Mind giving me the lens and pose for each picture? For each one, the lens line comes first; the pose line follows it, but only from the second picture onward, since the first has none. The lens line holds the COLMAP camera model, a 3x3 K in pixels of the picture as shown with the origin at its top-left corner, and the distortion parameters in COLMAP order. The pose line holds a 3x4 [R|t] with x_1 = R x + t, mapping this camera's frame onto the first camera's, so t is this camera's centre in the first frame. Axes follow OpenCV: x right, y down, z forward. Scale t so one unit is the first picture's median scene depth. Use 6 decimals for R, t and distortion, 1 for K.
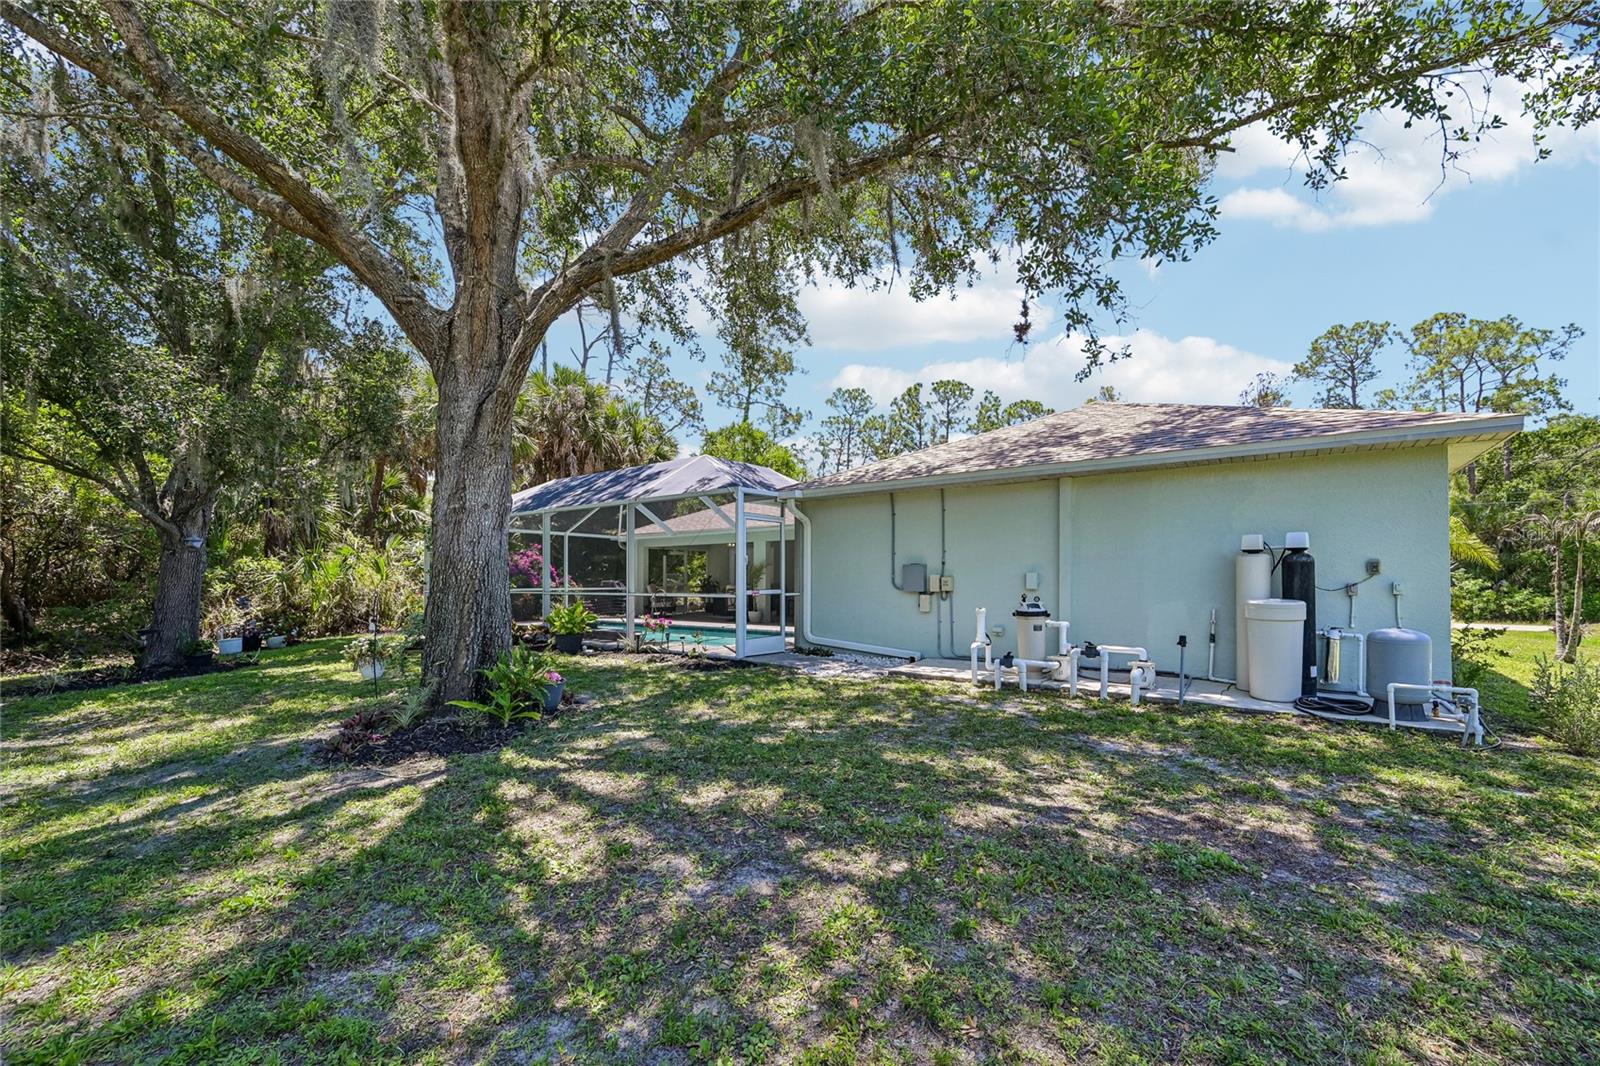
lens RADIAL K [[655.5, 0, 802.5], [0, 655.5, 558.2], [0, 0, 1]] dist [0.000344, -0.000012]
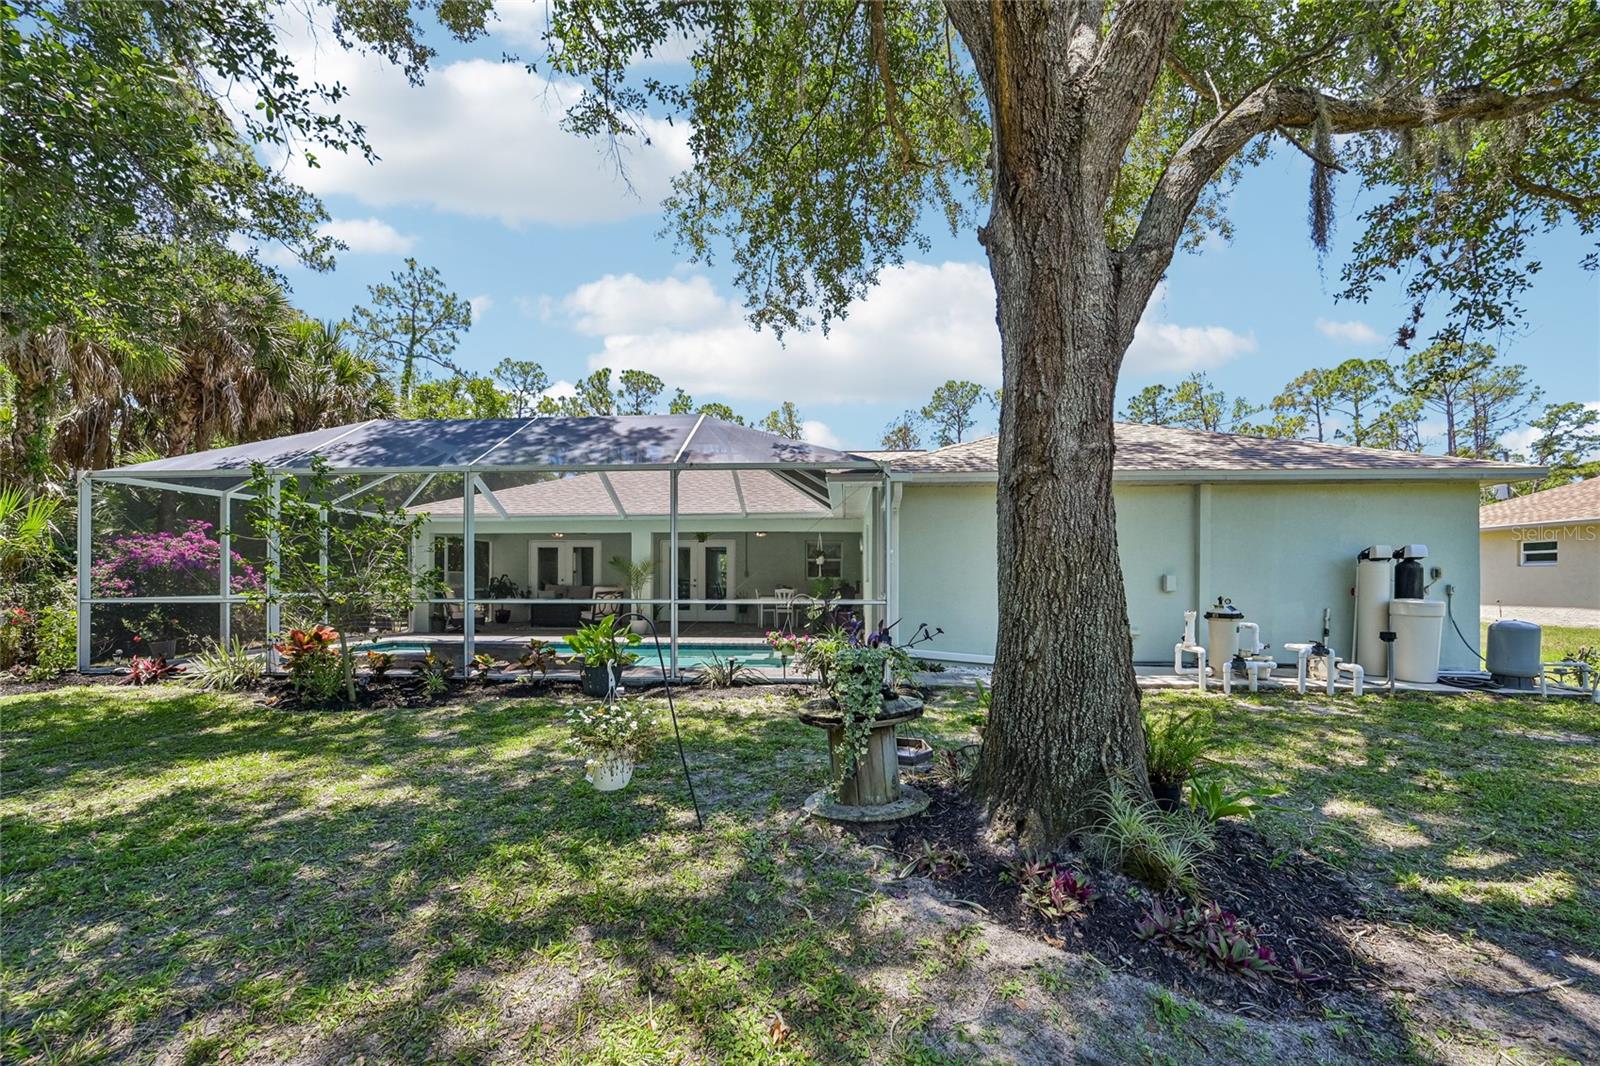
lens RADIAL K [[655.5, 0, 802.5], [0, 655.5, 558.2], [0, 0, 1]] dist [0.000344, -0.000012]
pose [[0.839754, 0.019656, 0.542611, -0.117361], [-0.020751, 0.999776, -0.004102, 0.002048], [-0.542570, -0.007815, 0.839974, 0.078820]]
